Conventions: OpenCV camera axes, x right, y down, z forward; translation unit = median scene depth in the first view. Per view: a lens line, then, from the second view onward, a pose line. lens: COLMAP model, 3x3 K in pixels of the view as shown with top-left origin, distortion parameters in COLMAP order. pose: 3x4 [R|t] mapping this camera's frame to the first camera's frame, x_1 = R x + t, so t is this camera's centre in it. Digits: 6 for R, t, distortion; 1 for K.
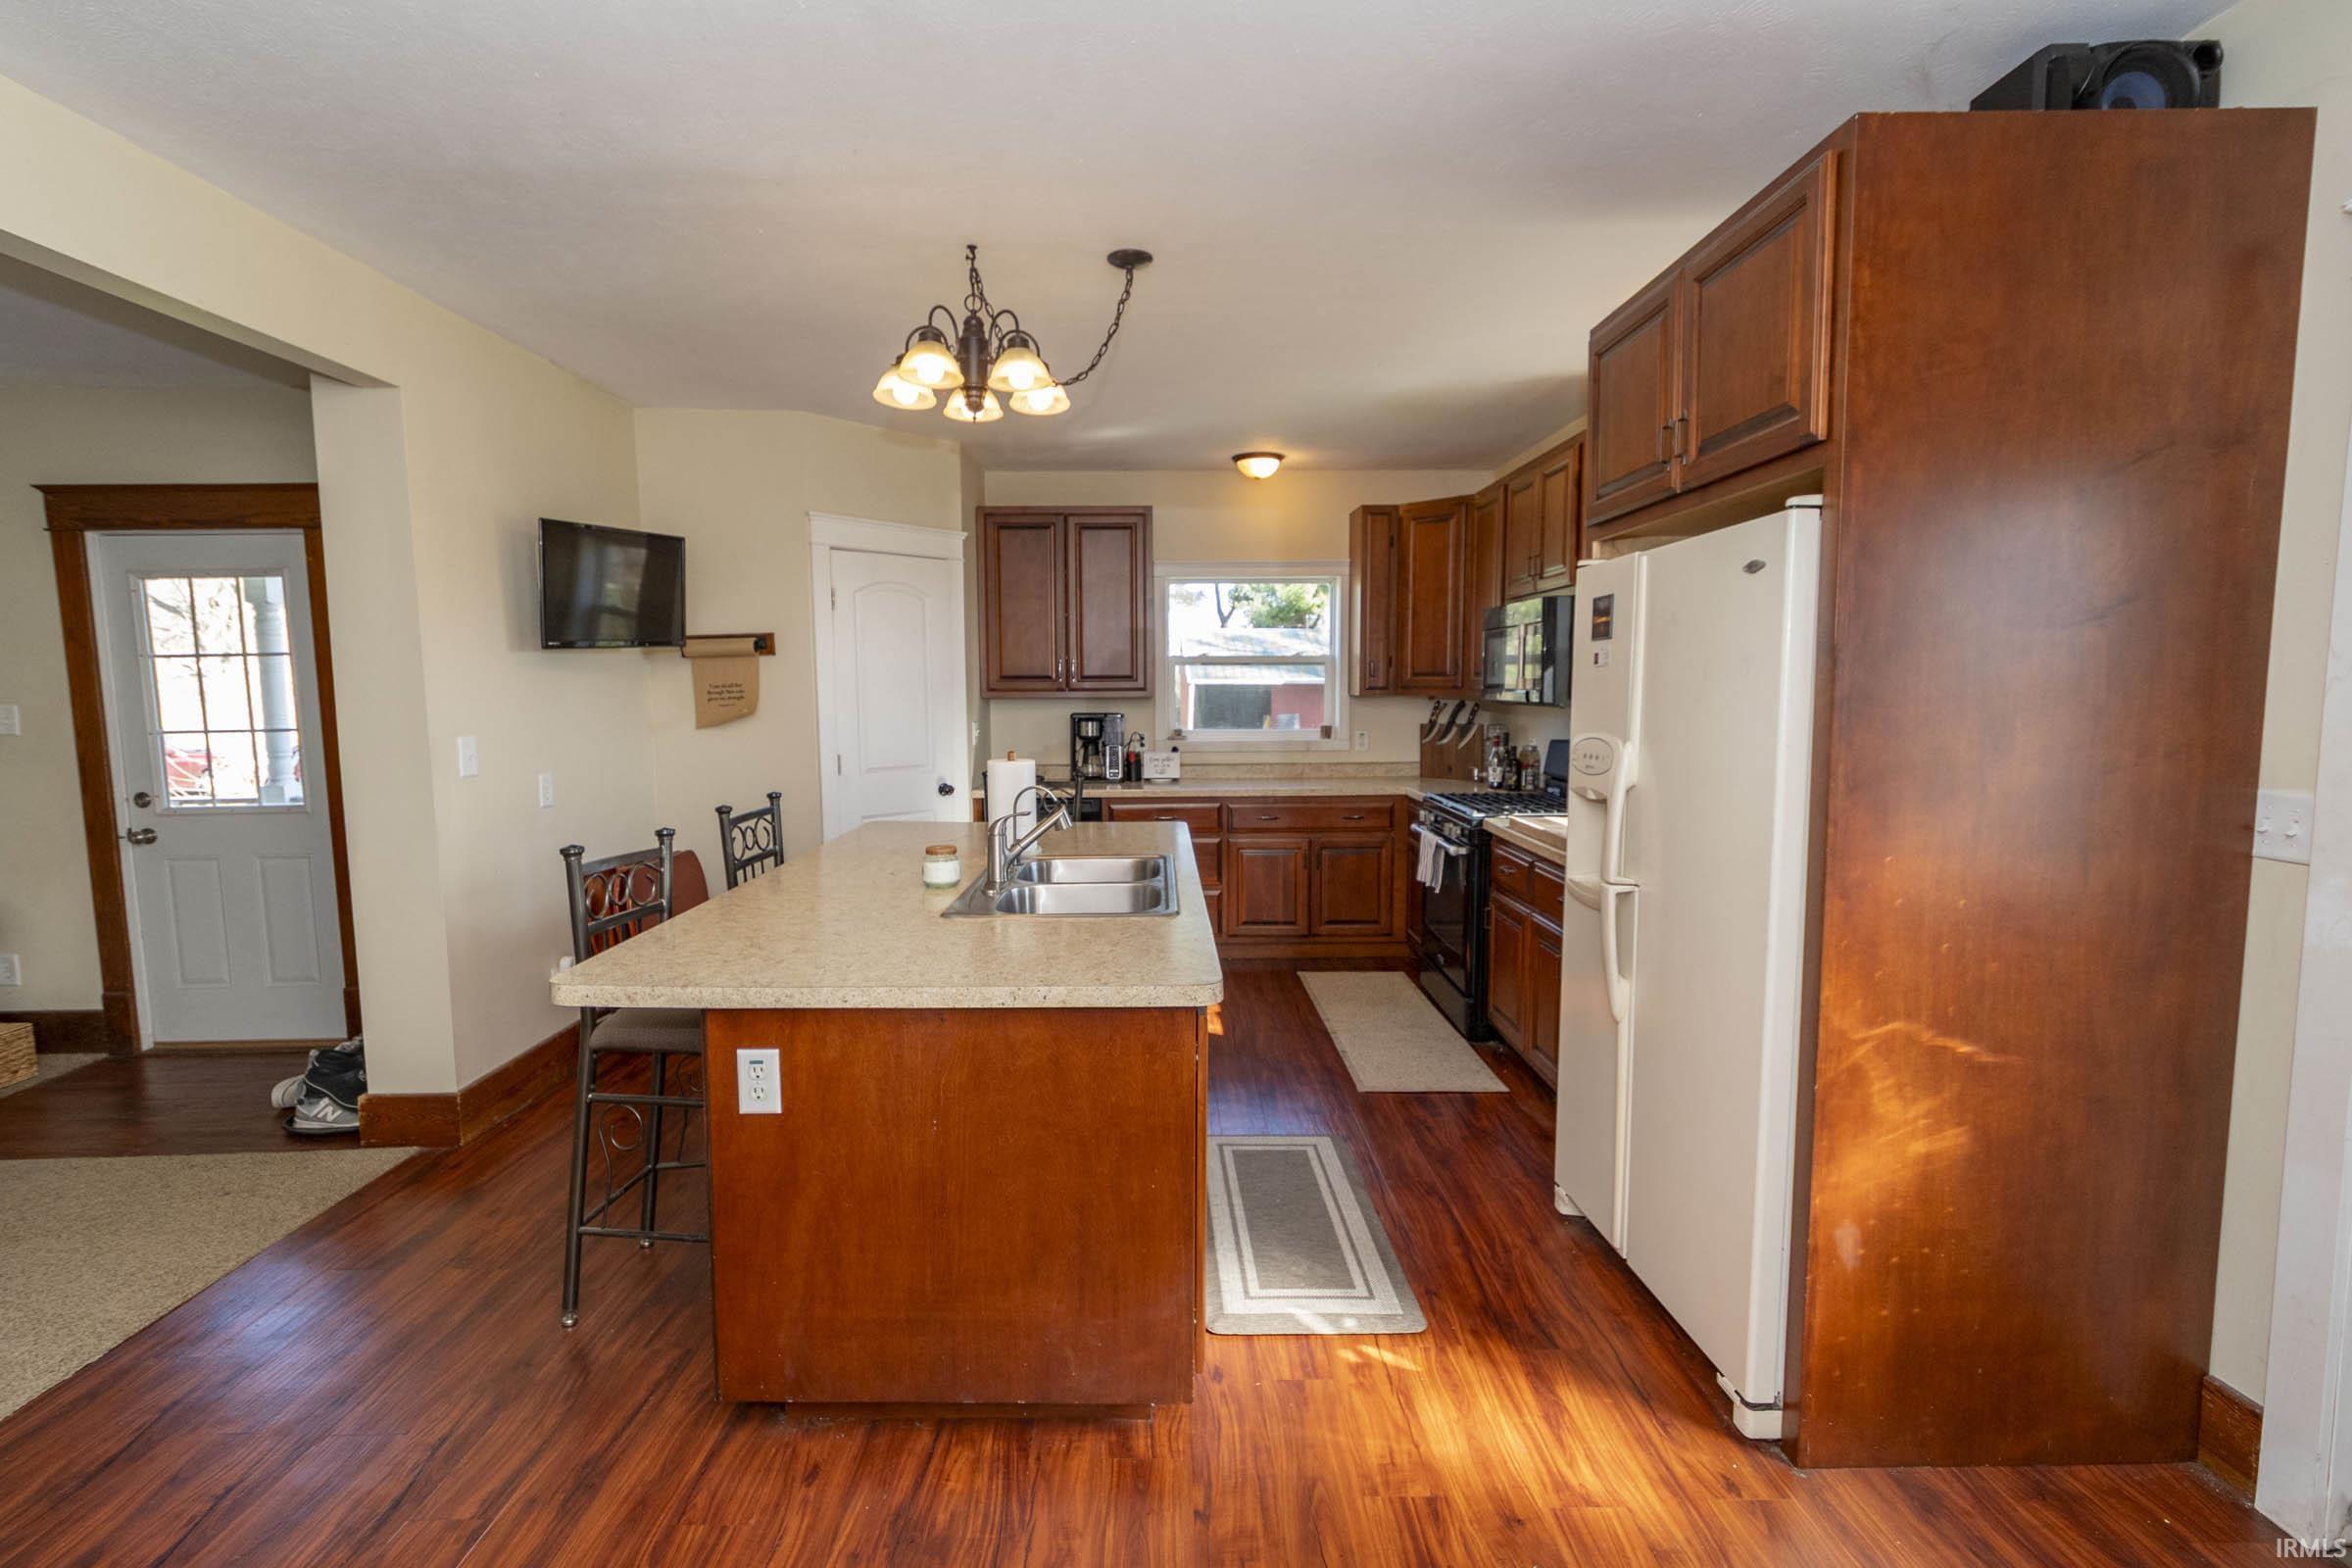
lens RADIAL K [[1037.0, 0, 1158.8], [0, 1037.0, 776.5], [0, 0, 1]] dist [0.000456, 0.000271]
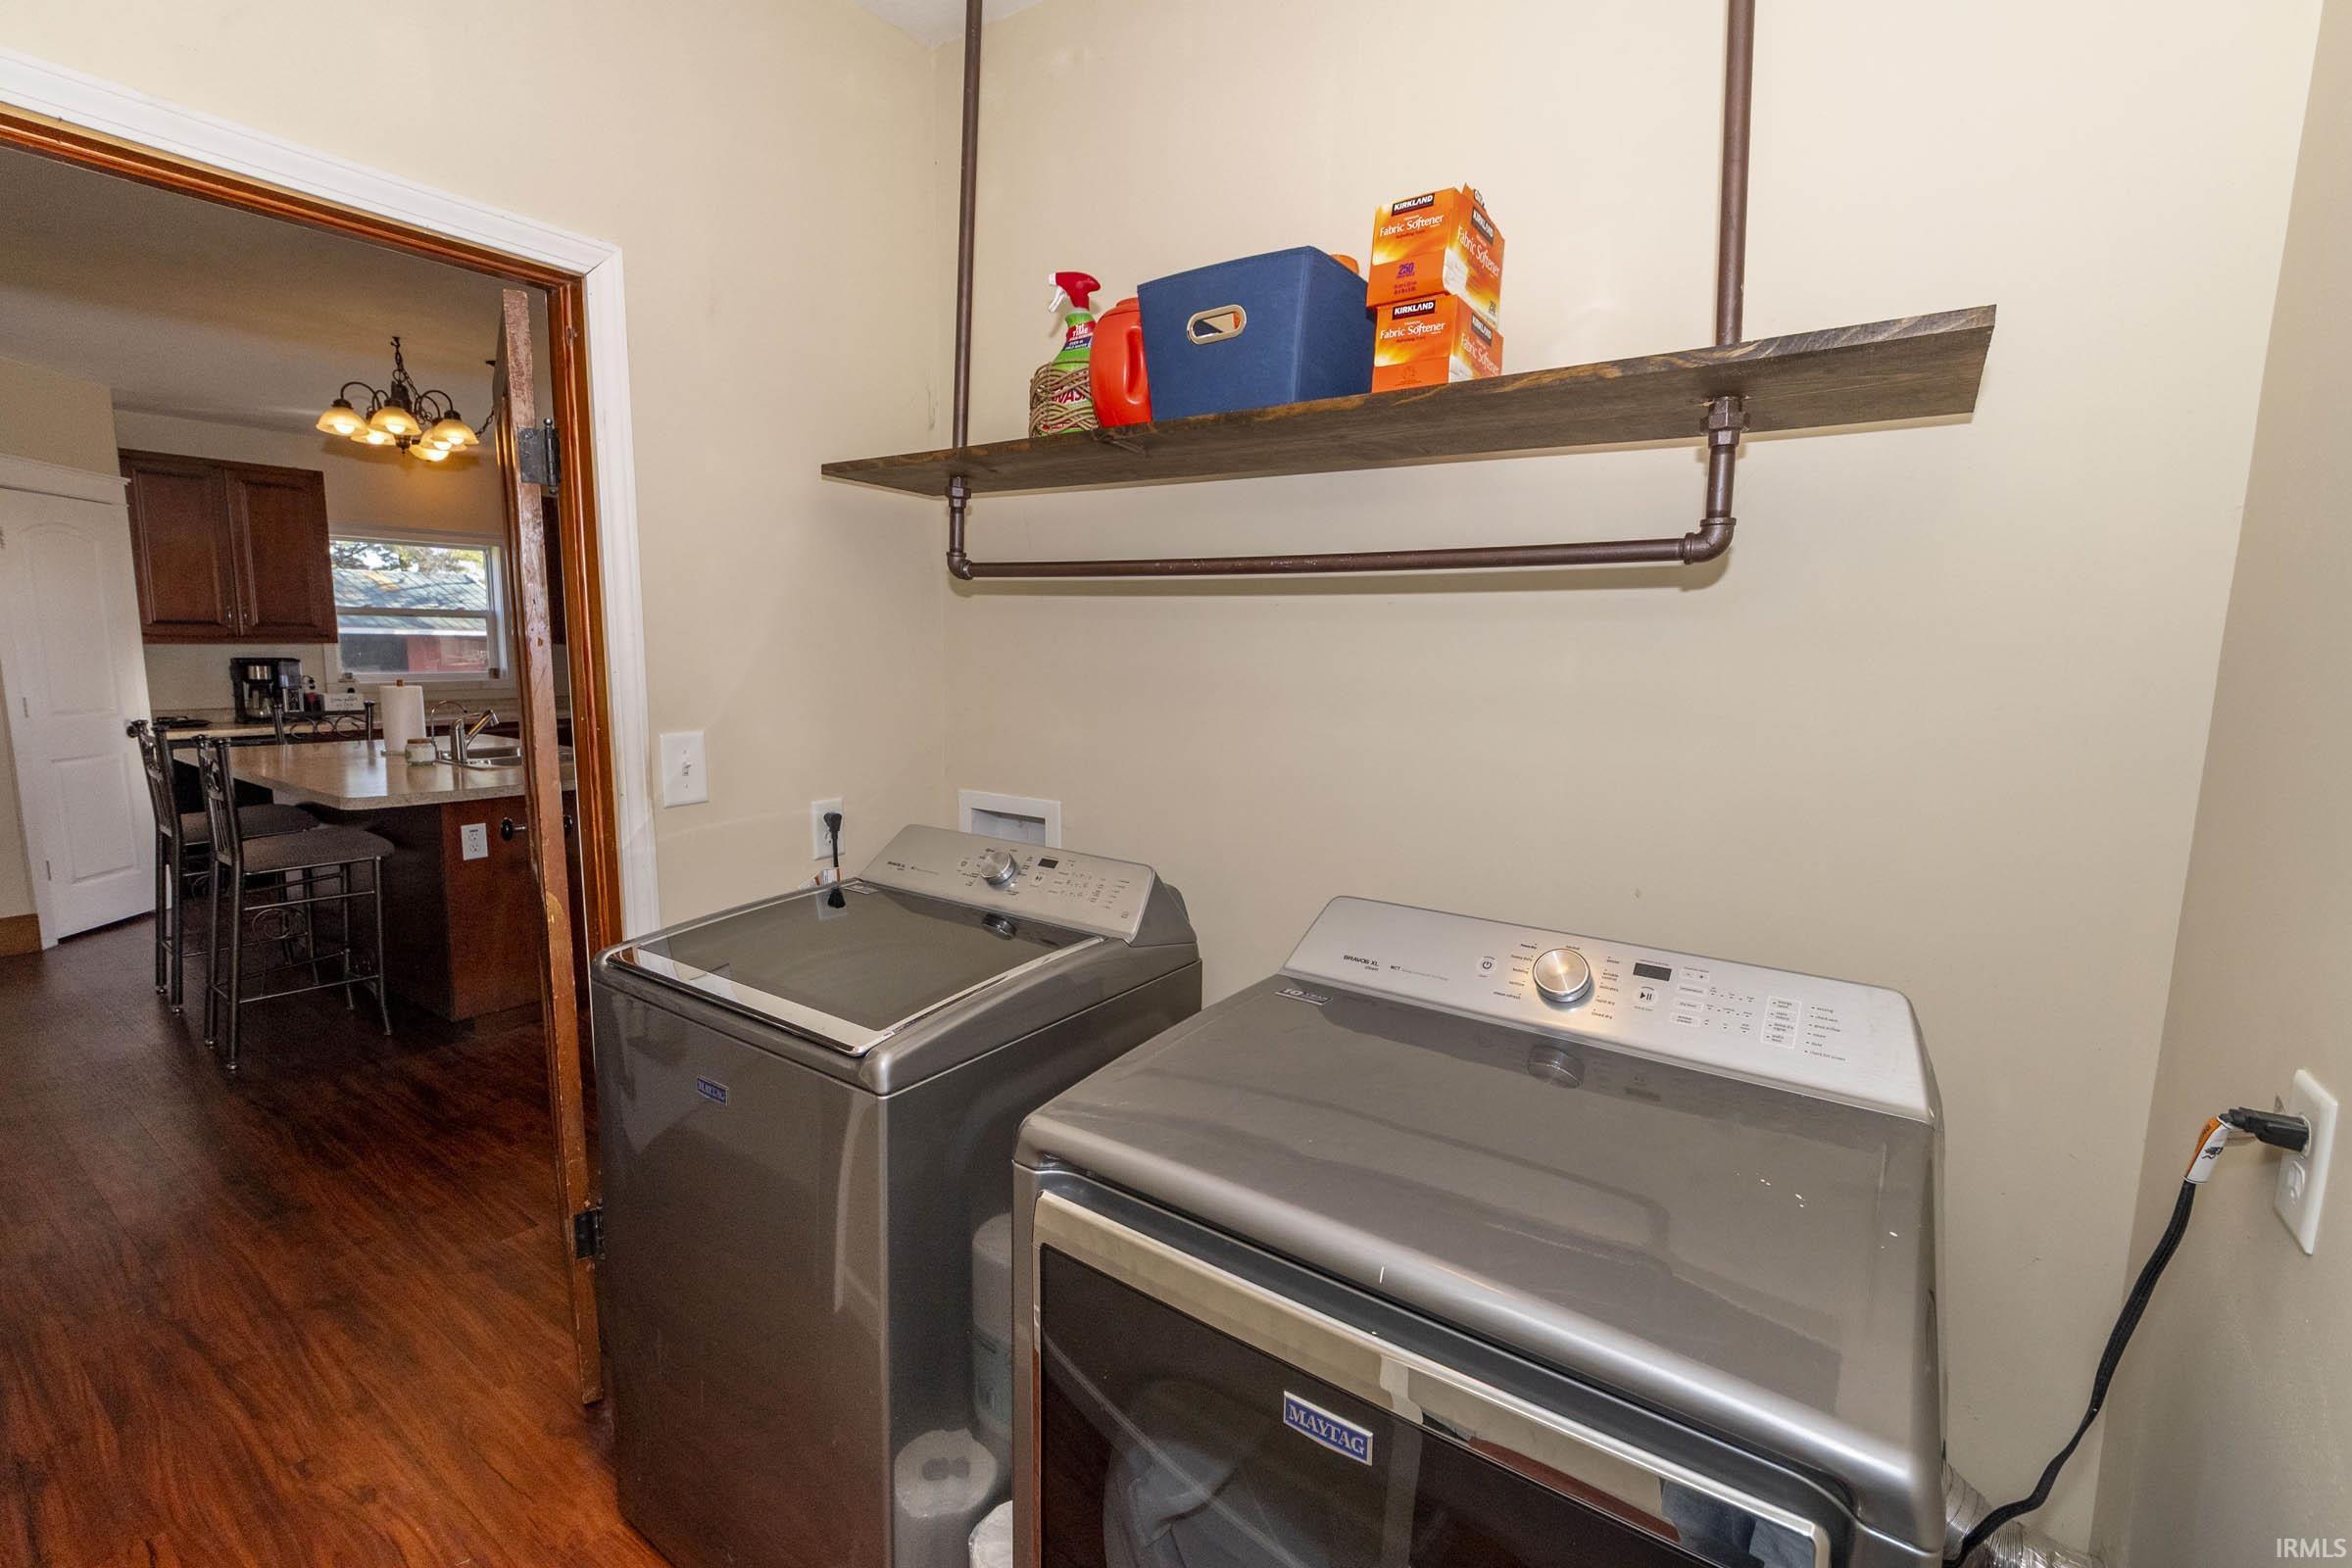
lens RADIAL K [[1037.0, 0, 1166.2], [0, 1037.0, 770.5], [0, 0, 1]] dist [0.000456, 0.000271]
pose [[0.584007, -0.085635, 0.807219, -0.790623], [0.056430, 0.996297, 0.064867, 0.076996], [-0.809785, 0.007669, 0.586677, -0.770348]]
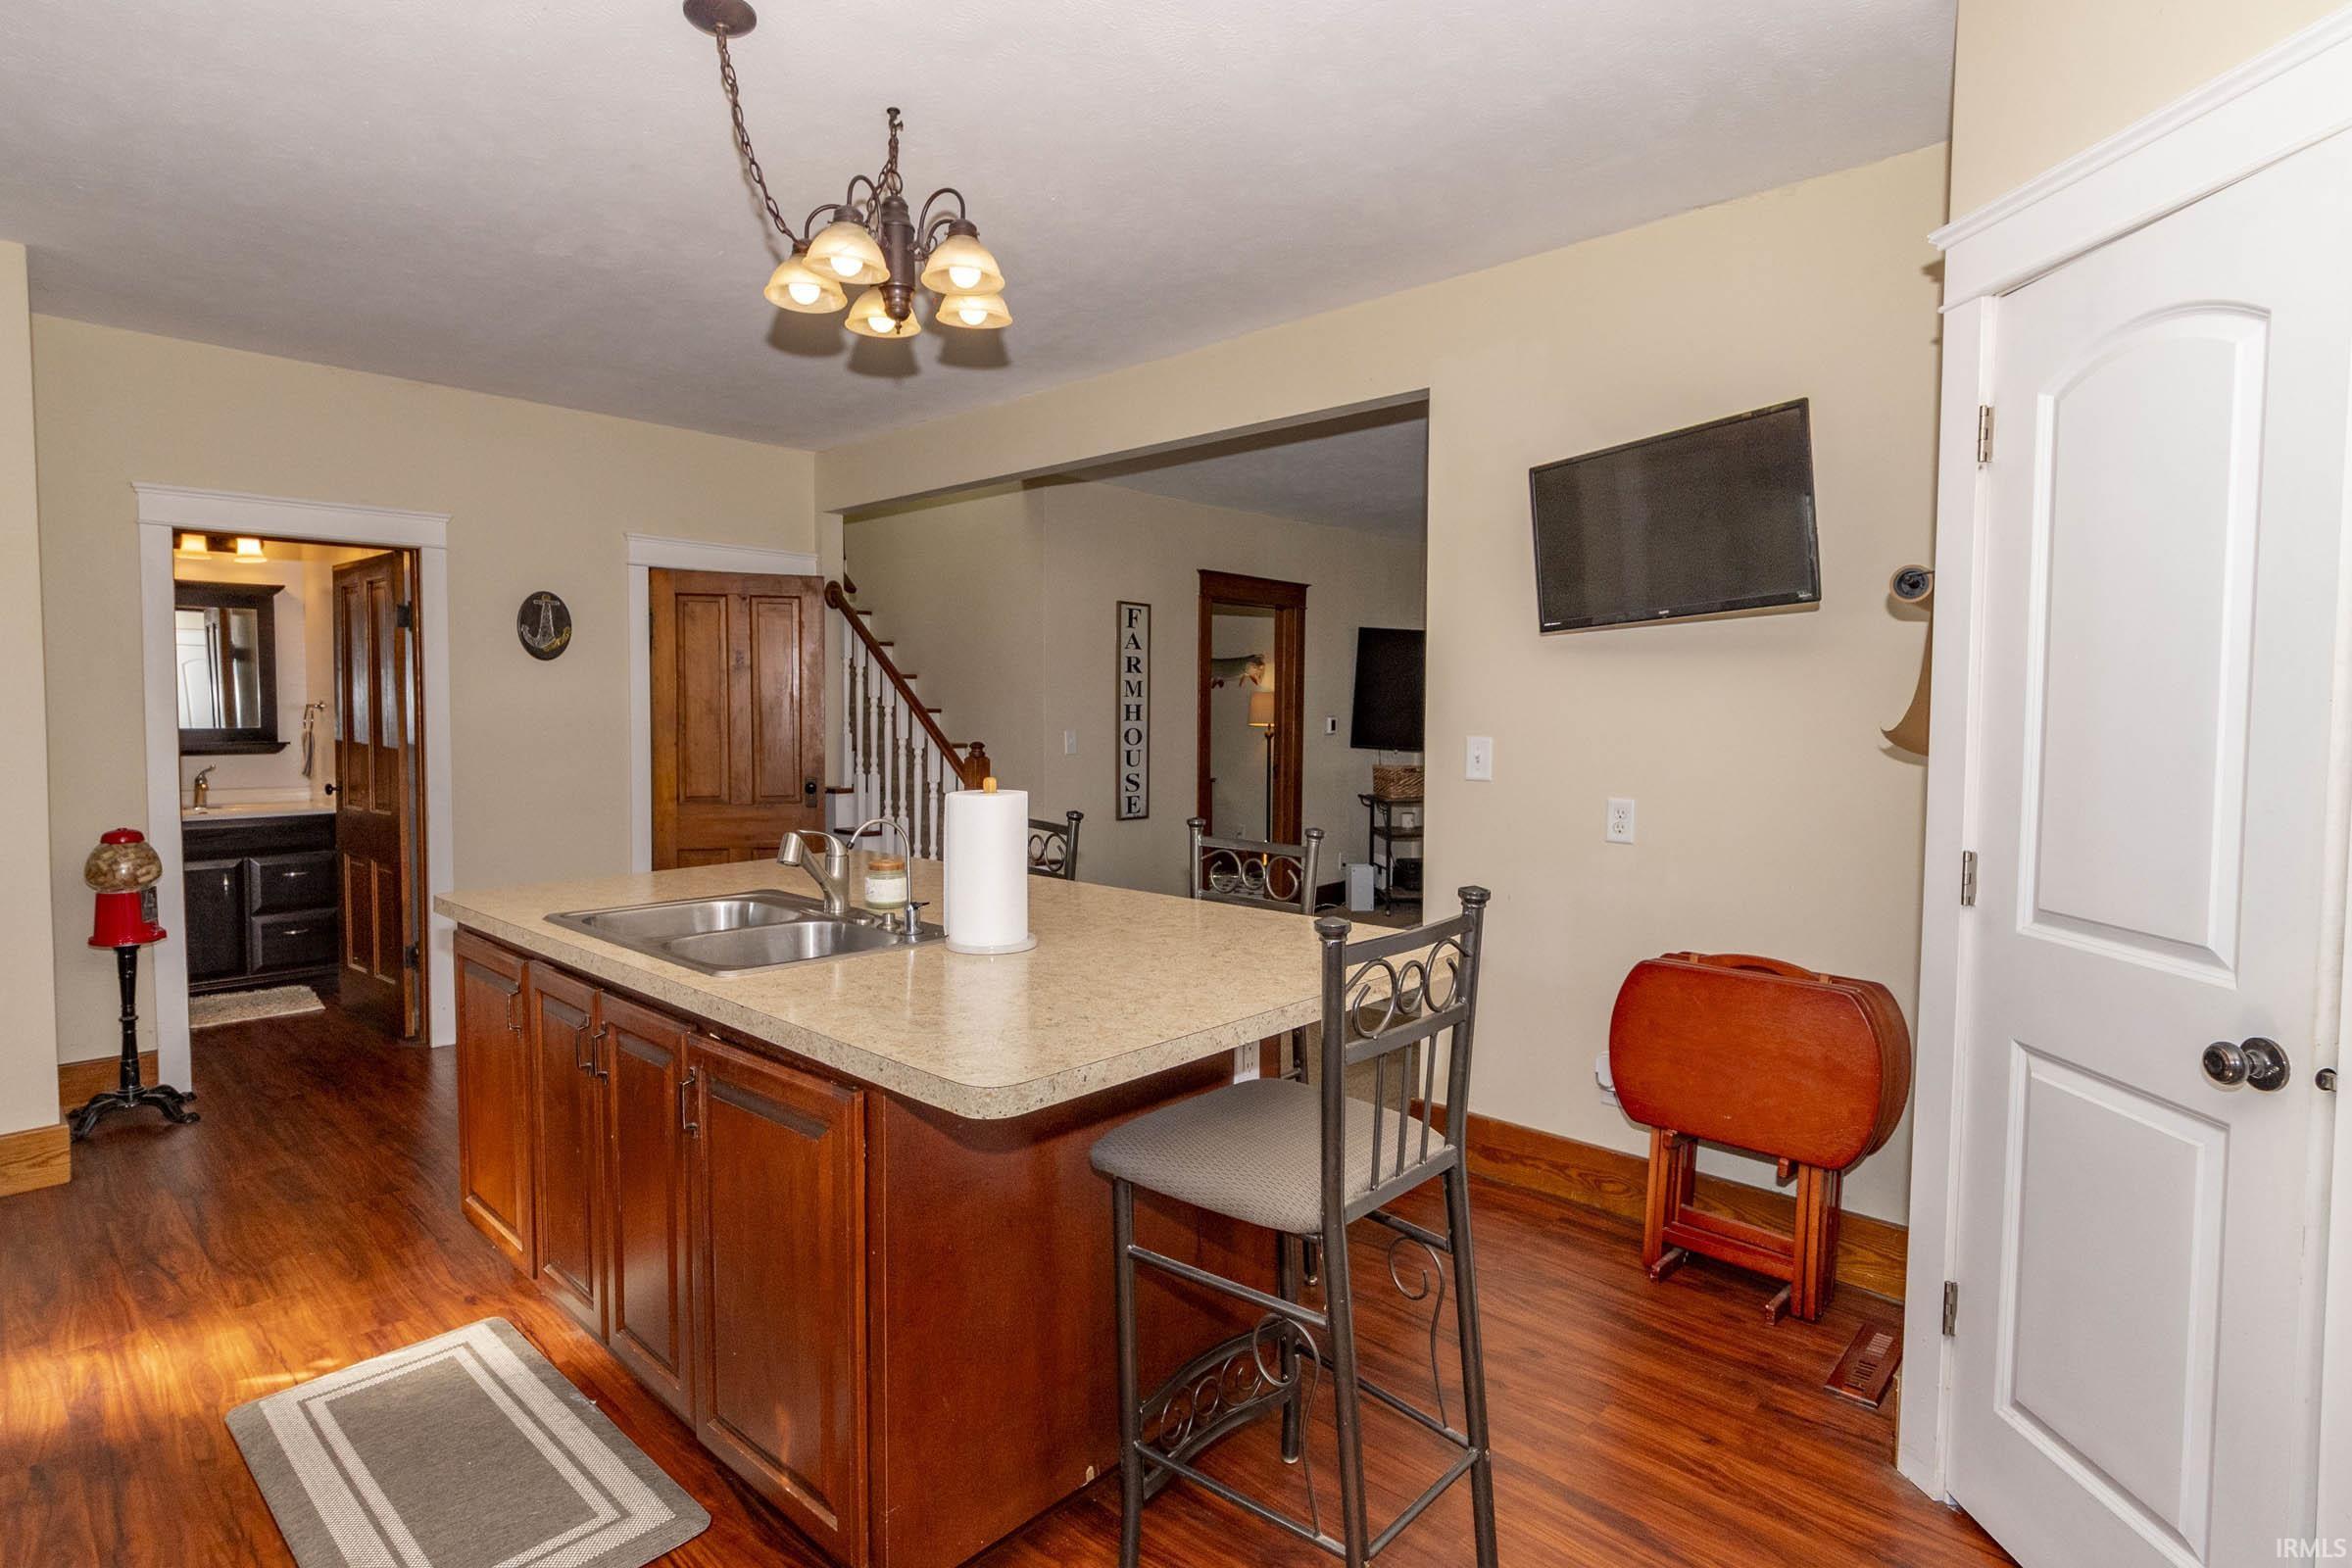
lens RADIAL K [[1219.4, 0, 1177.1], [0, 1219.4, 773.5], [0, 0, 1]] dist [0.000007, 0.000480]
pose [[-0.691875, 0.050720, -0.720233, 0.347241], [-0.060670, 0.989918, 0.127993, -0.150114], [0.719463, 0.132252, -0.681822, 1.837587]]
